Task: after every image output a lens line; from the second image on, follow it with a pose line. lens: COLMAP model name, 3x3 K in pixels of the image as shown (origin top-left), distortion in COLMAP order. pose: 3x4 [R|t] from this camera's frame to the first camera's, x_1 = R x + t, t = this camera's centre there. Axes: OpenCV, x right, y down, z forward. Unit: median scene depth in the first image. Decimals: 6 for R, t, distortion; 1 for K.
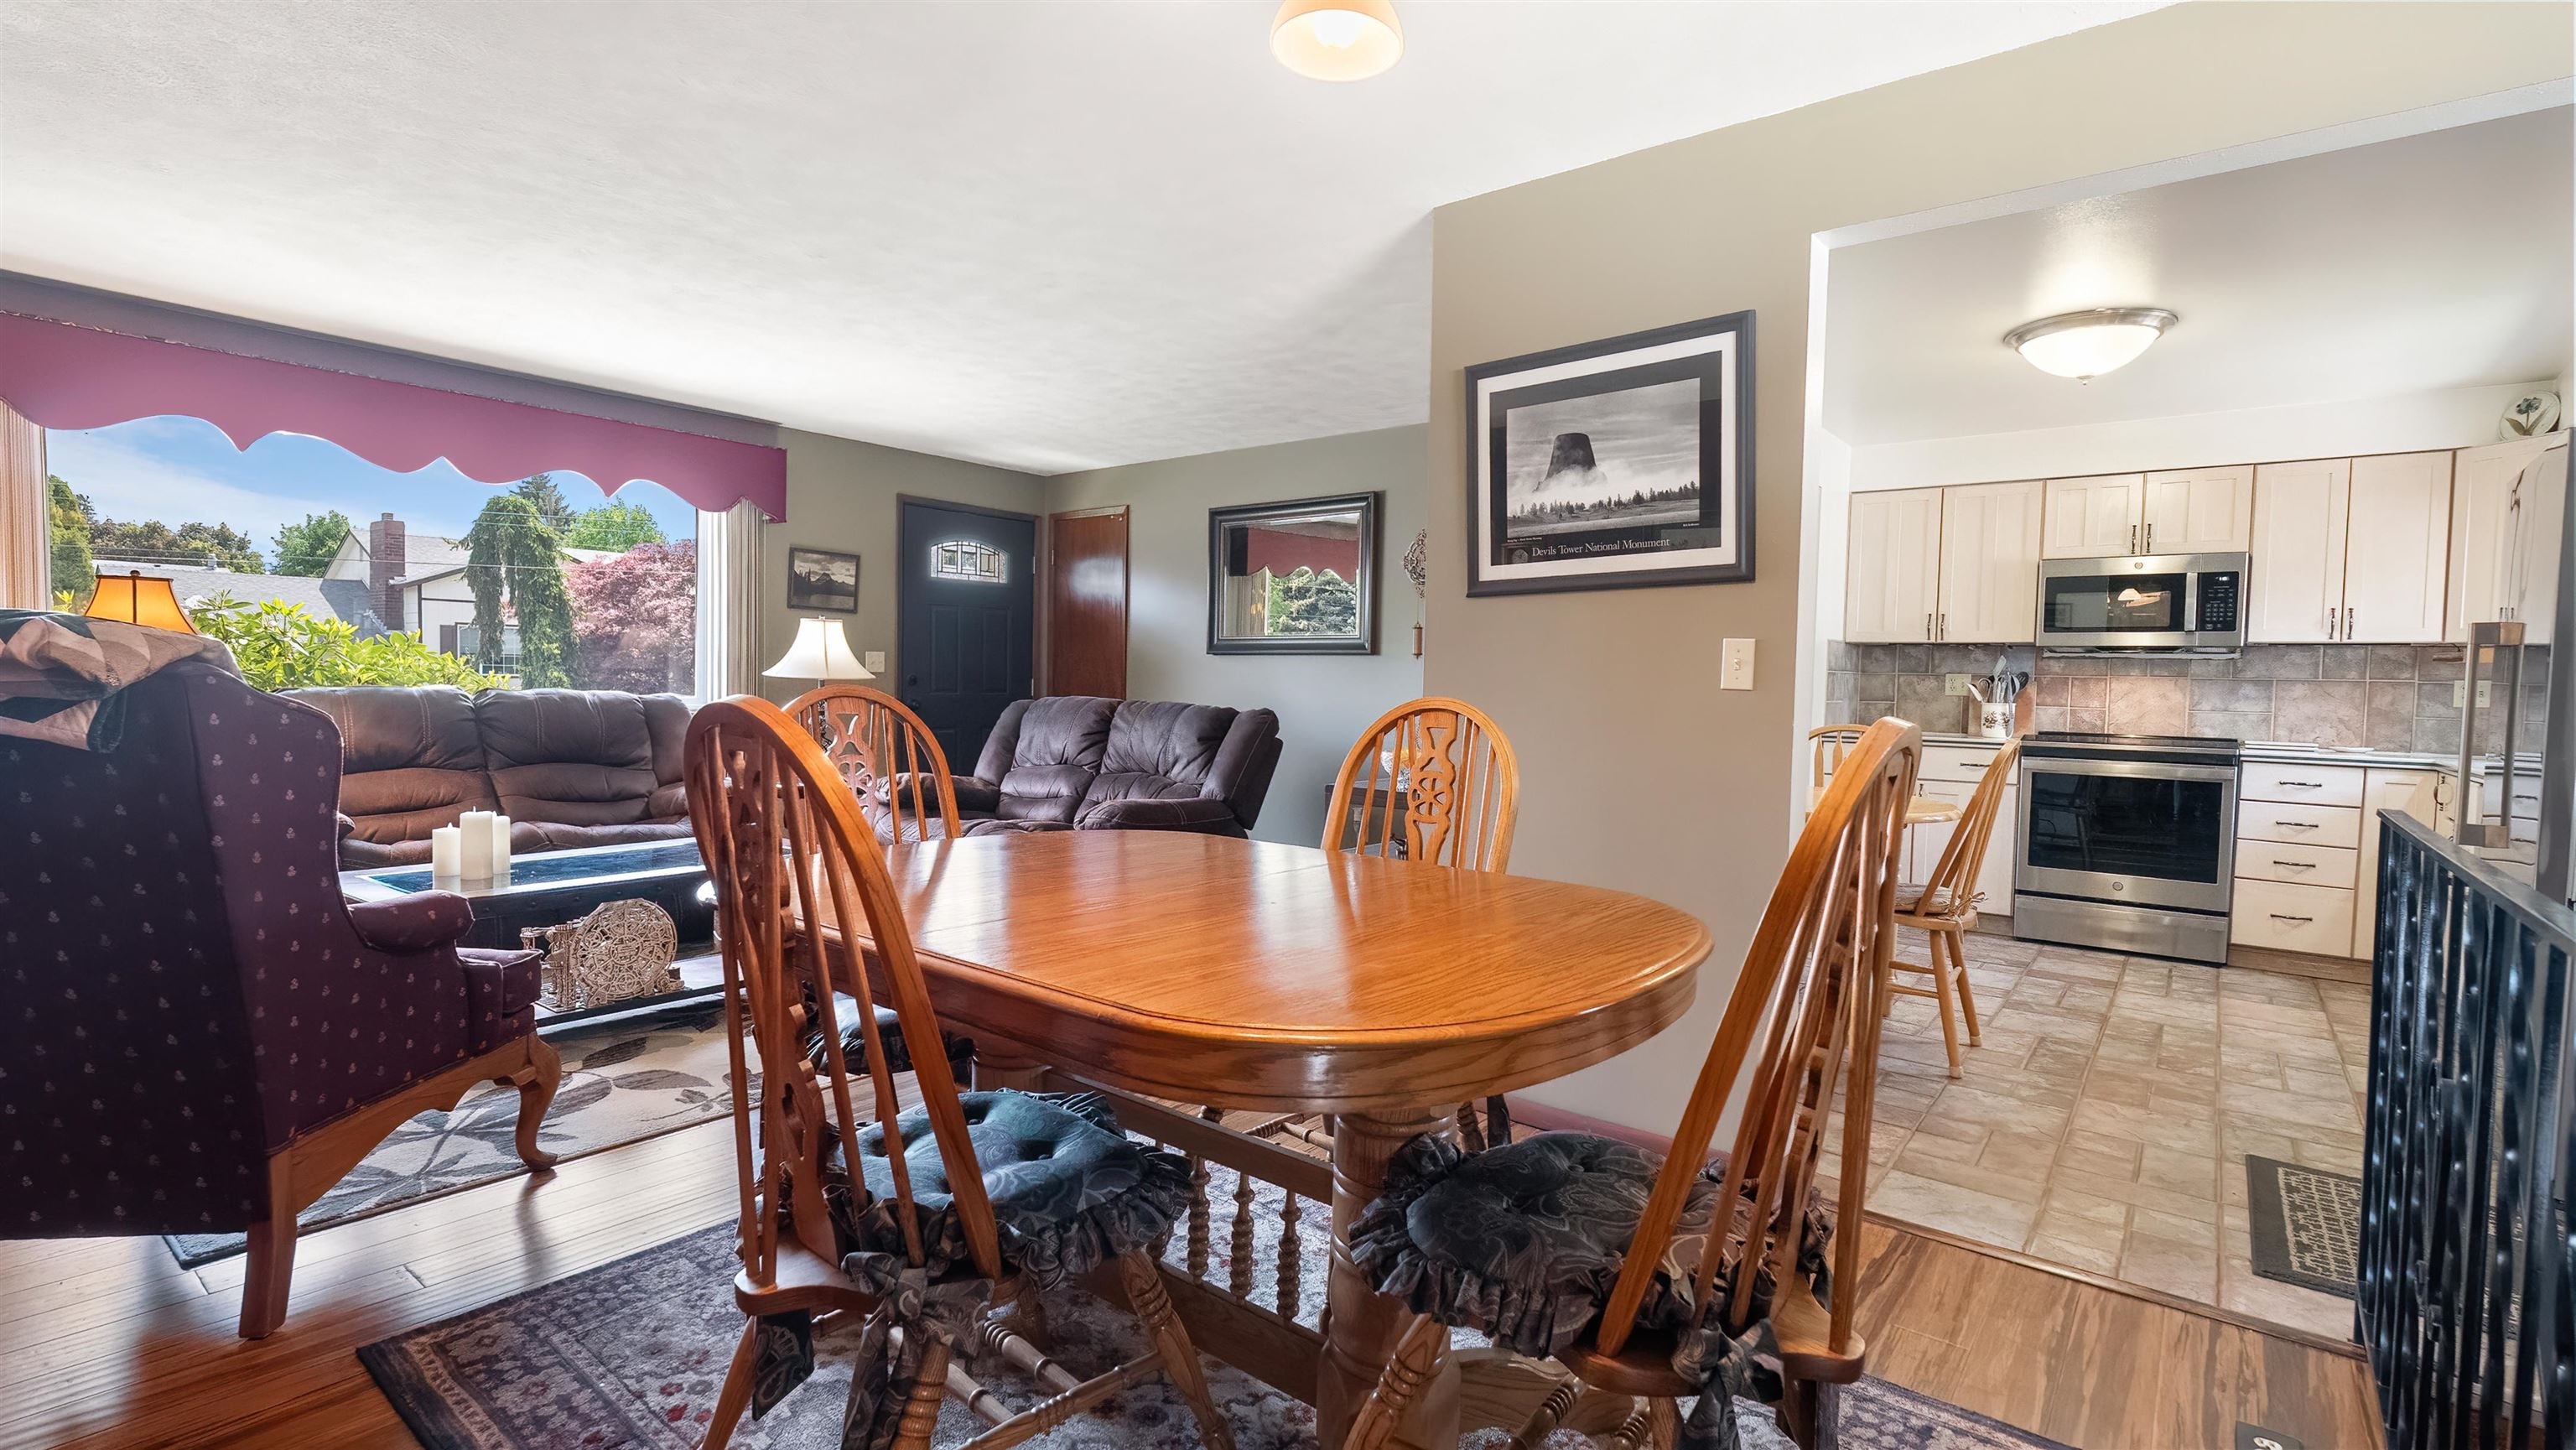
lens RADIAL K [[1198.3, 0, 1288.0], [0, 1198.3, 725.0], [0, 0, 1]] dist [0.000463, 0.000305]
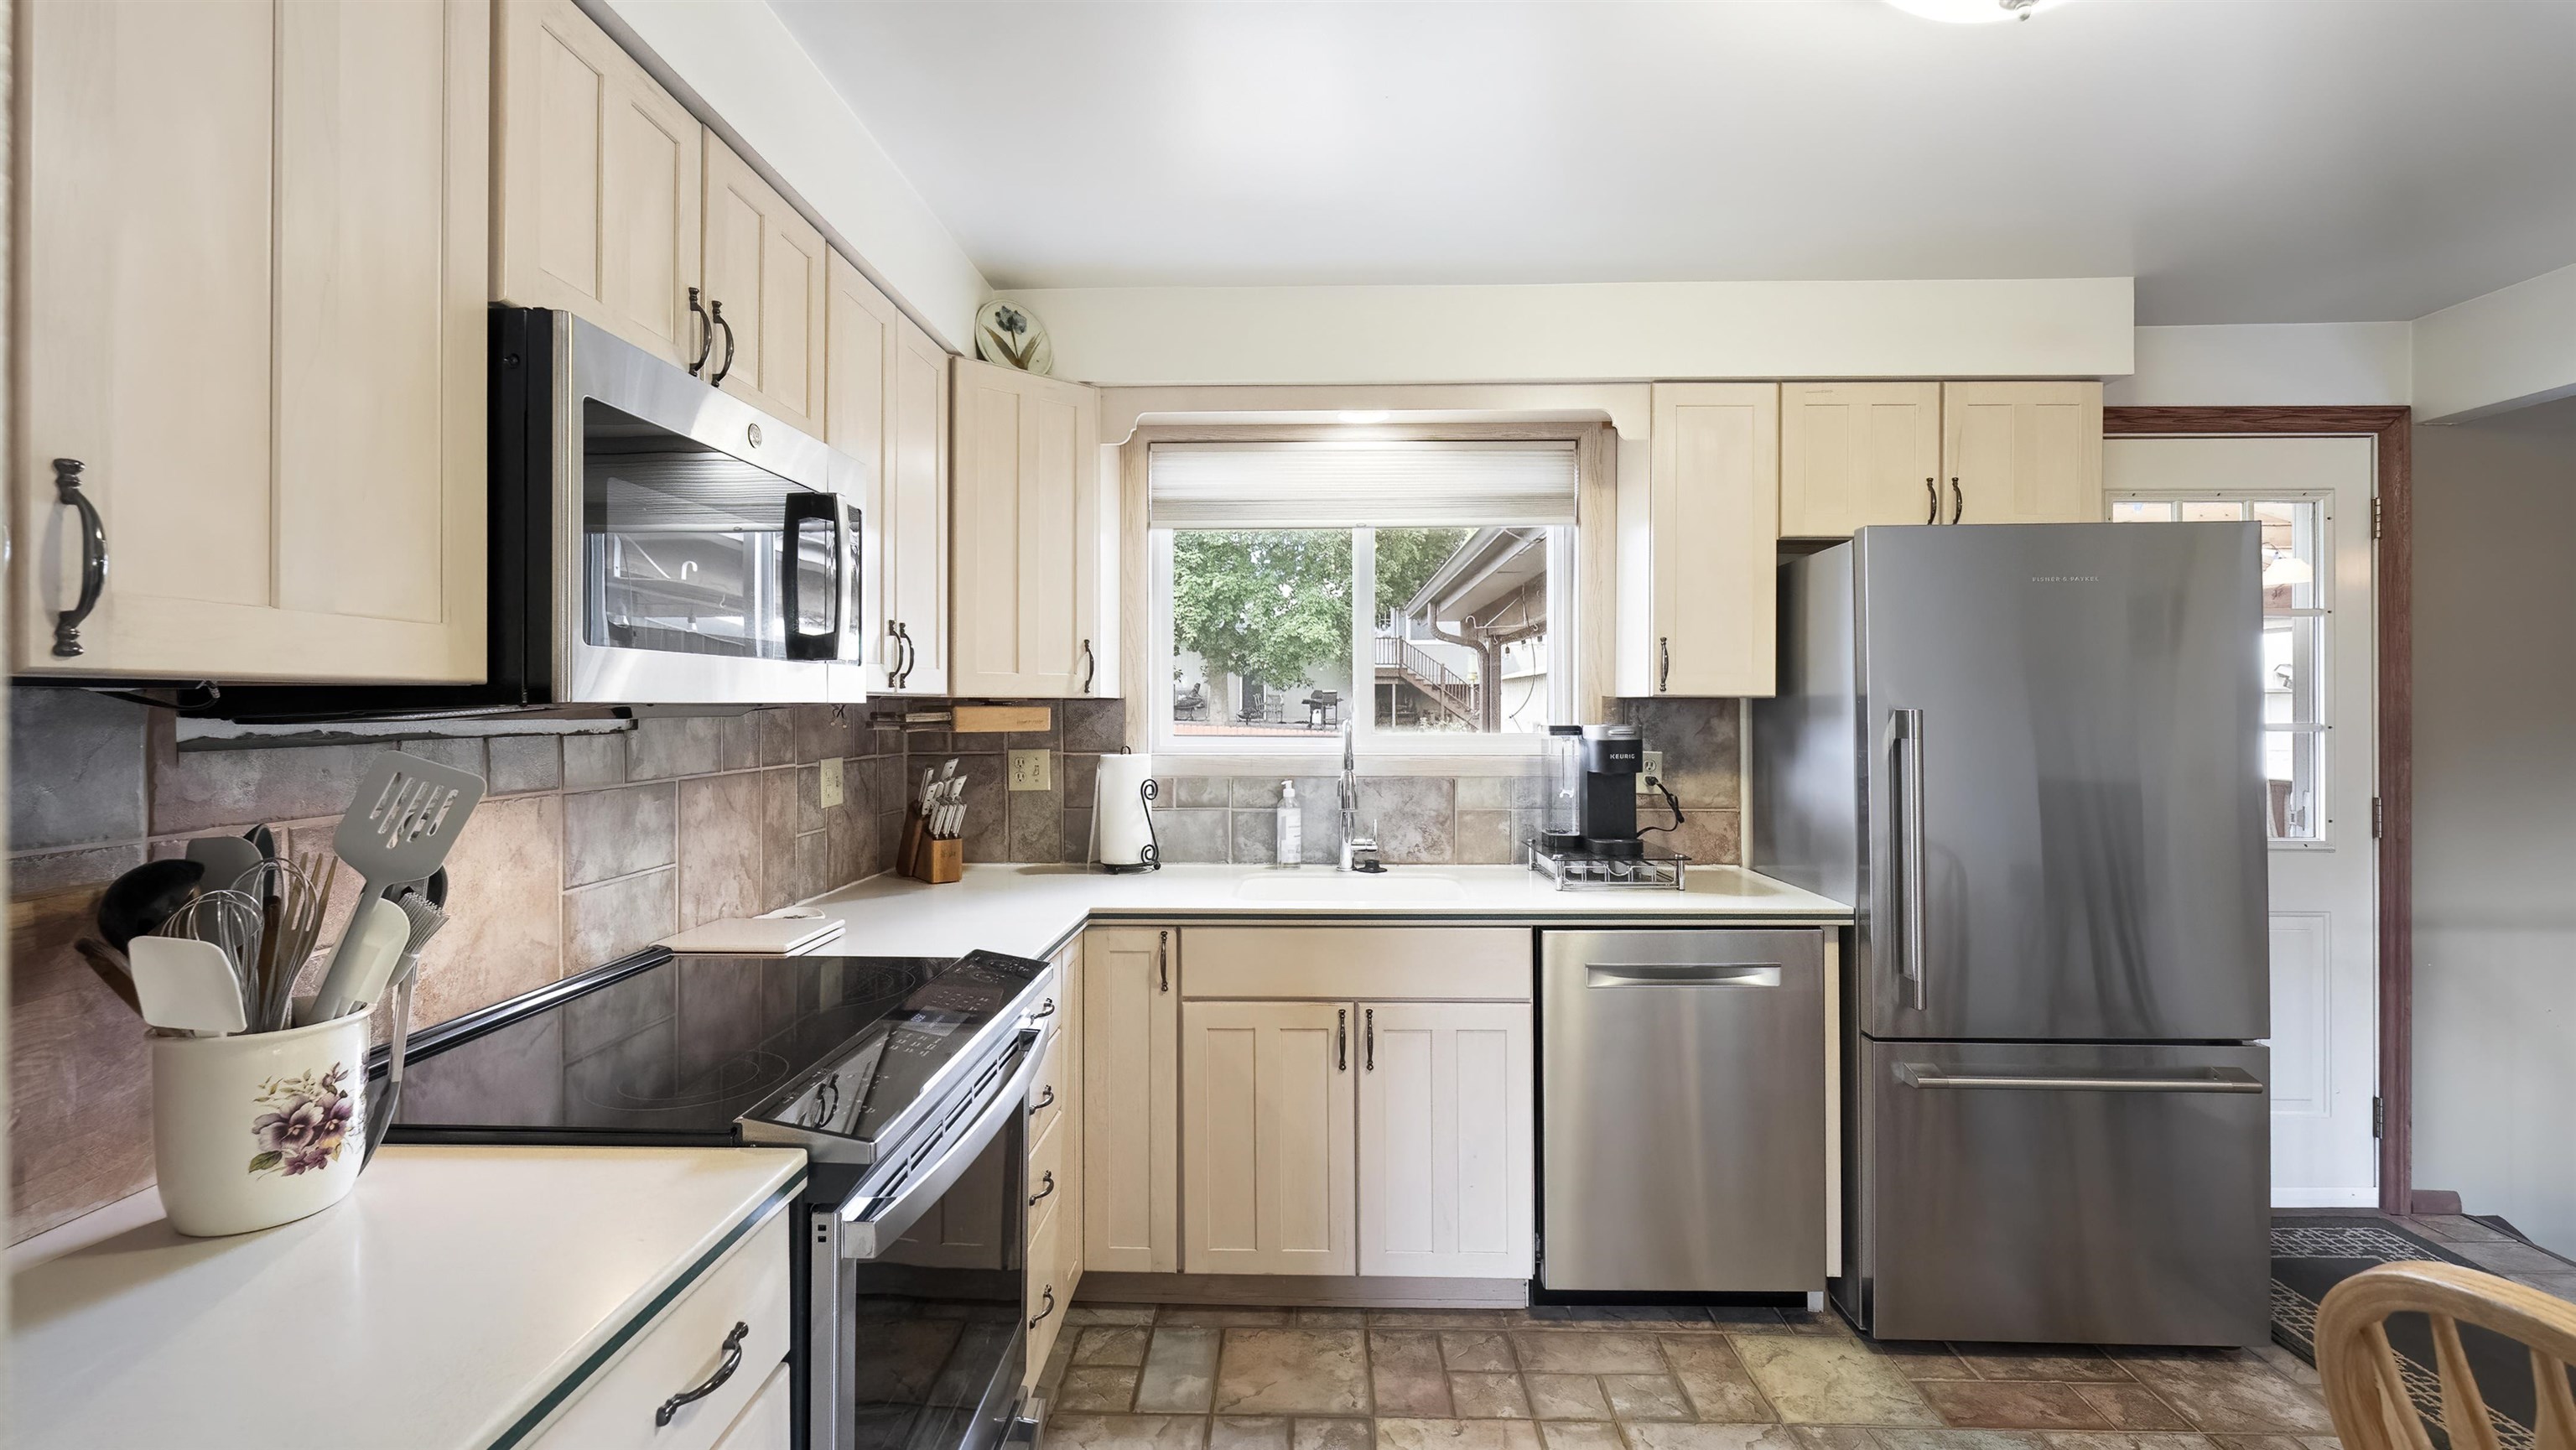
lens RADIAL K [[1143.5, 0, 1287.0], [0, 1143.5, 694.0], [0, 0, 1]] dist [-0.001100, 0.000144]
pose [[-0.594820, -0.016932, 0.803681, 0.397174], [0.016463, 0.999312, 0.033238, -0.075710], [-0.803690, 0.033002, -0.594132, 1.063074]]
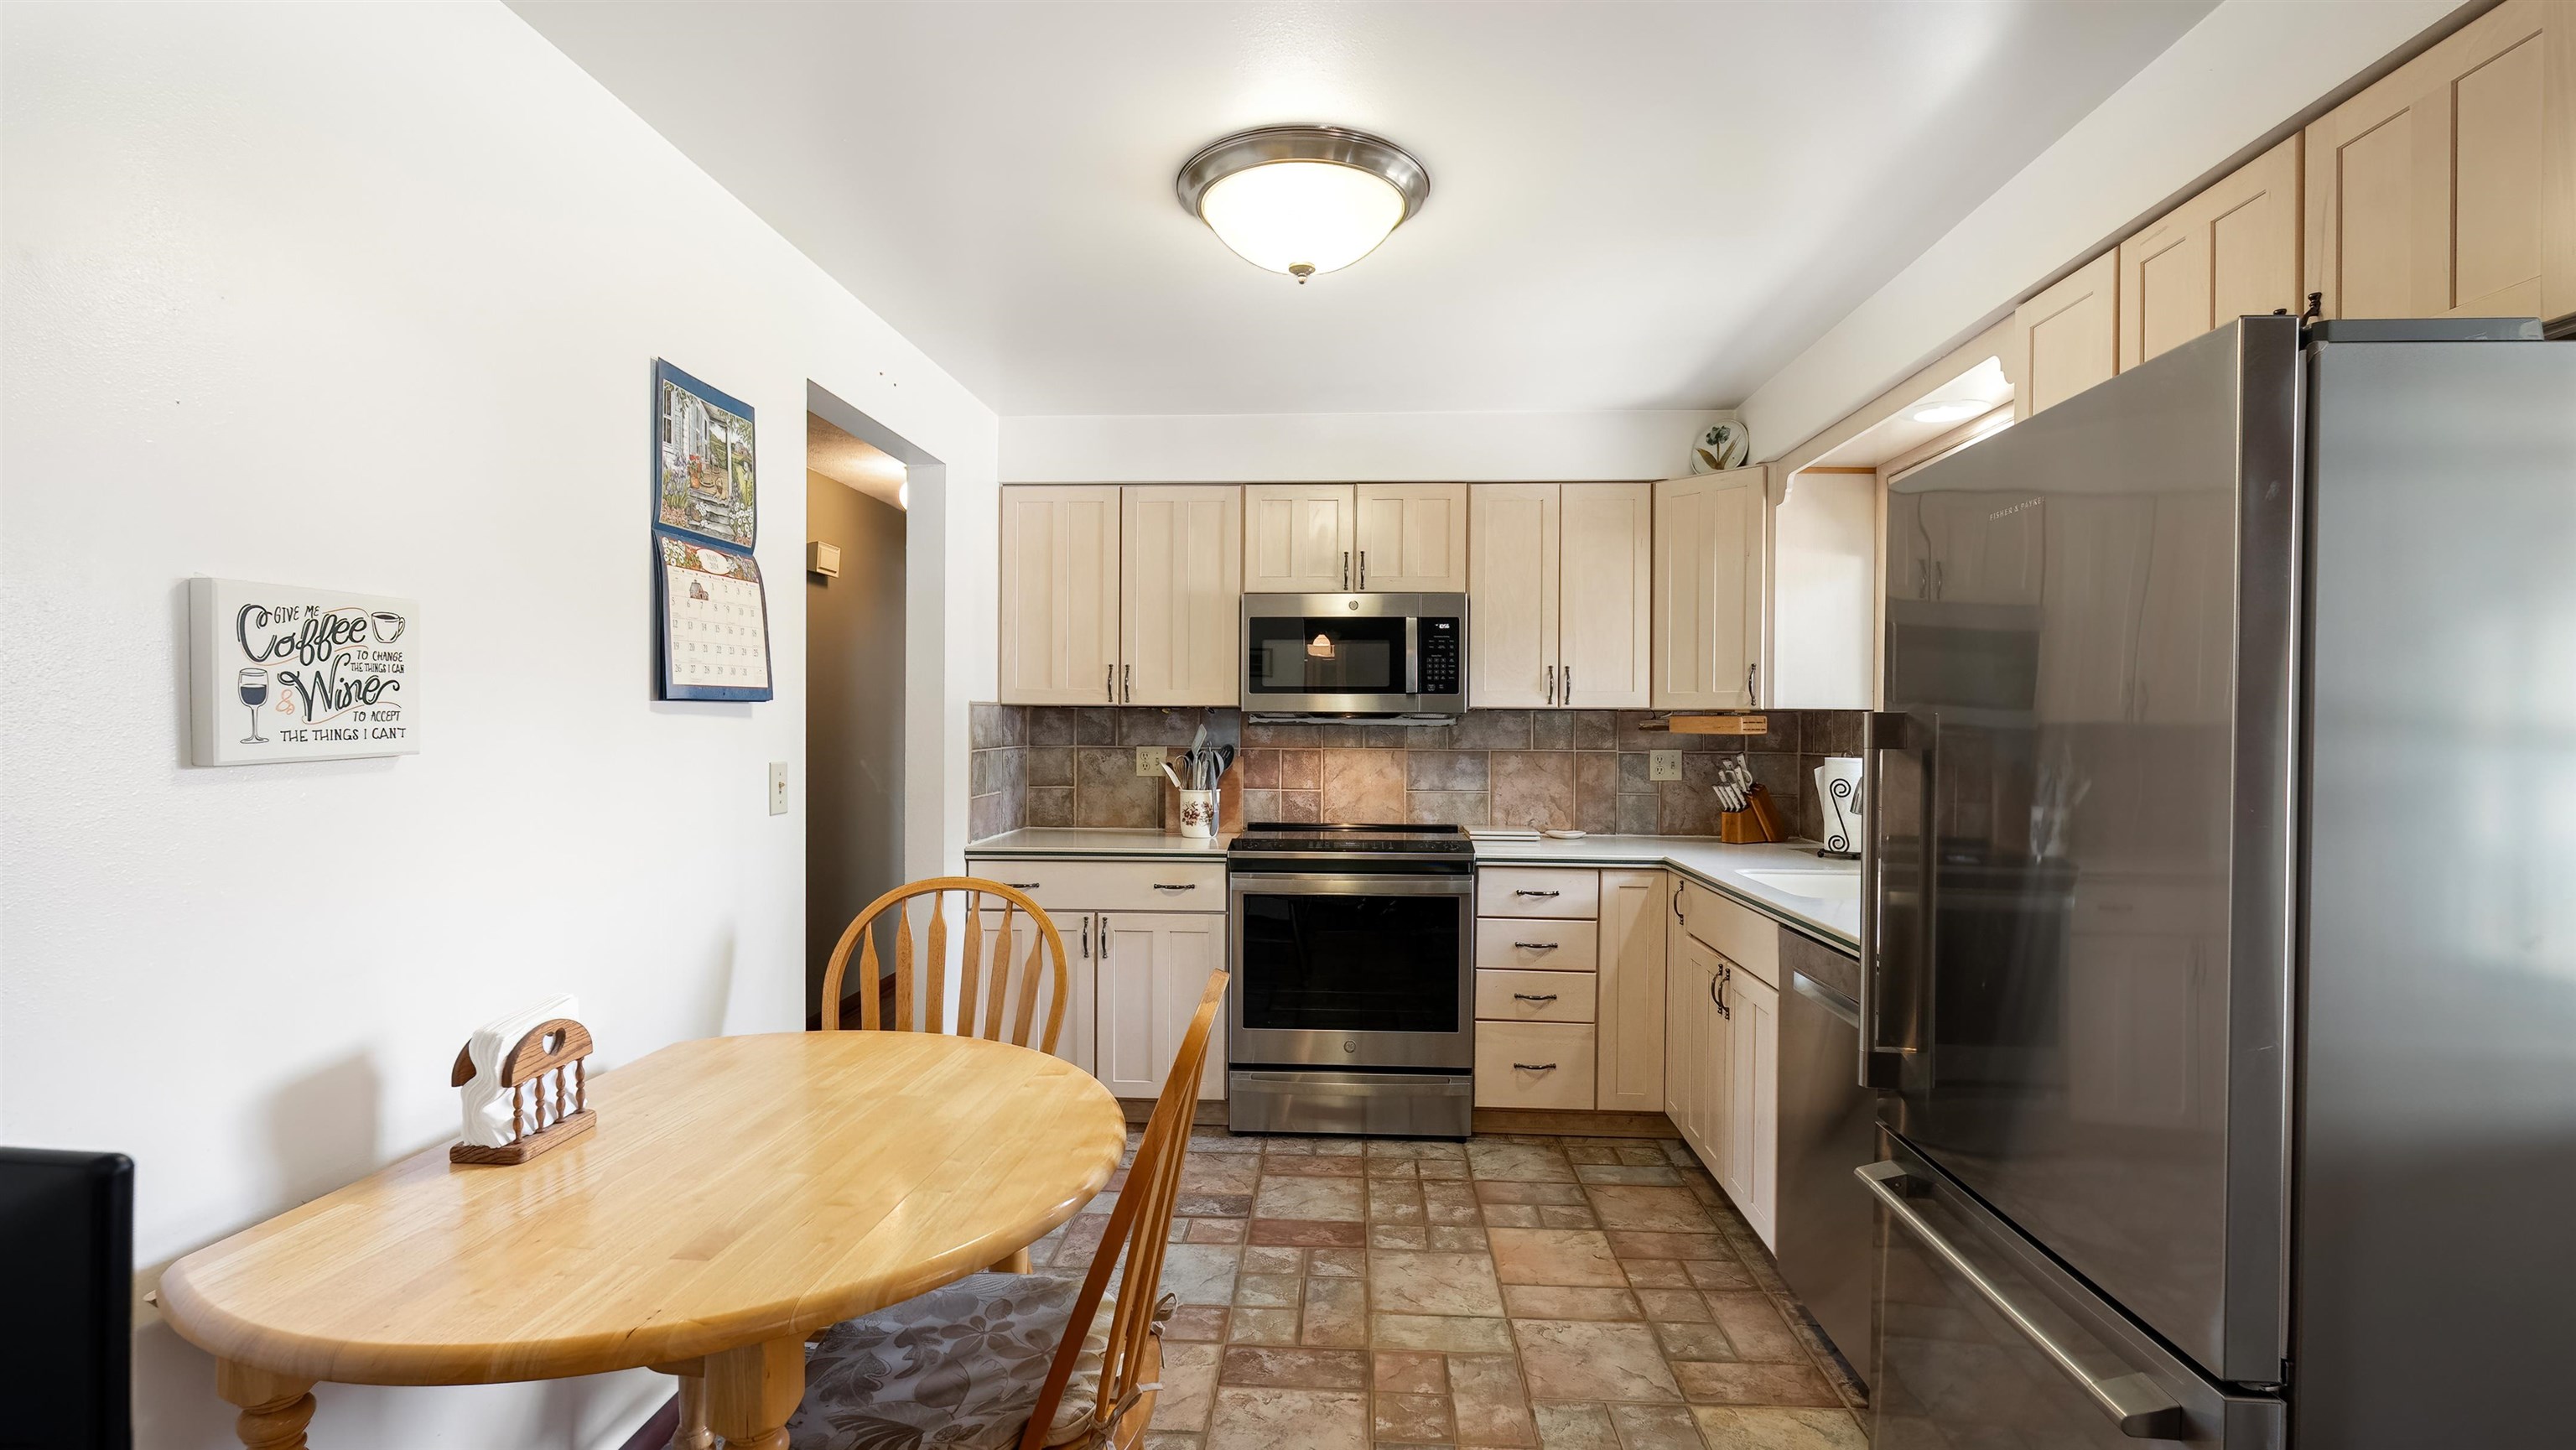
lens RADIAL K [[1160.7, 0, 1288.0], [0, 1160.7, 725.0], [0, 0, 1]] dist [-0.017932, -0.000018]
pose [[0.824001, -0.020227, 0.566228, 0.260883], [0.034462, 0.999301, -0.014454, -0.048738], [-0.565540, 0.031424, 0.824122, 0.423959]]
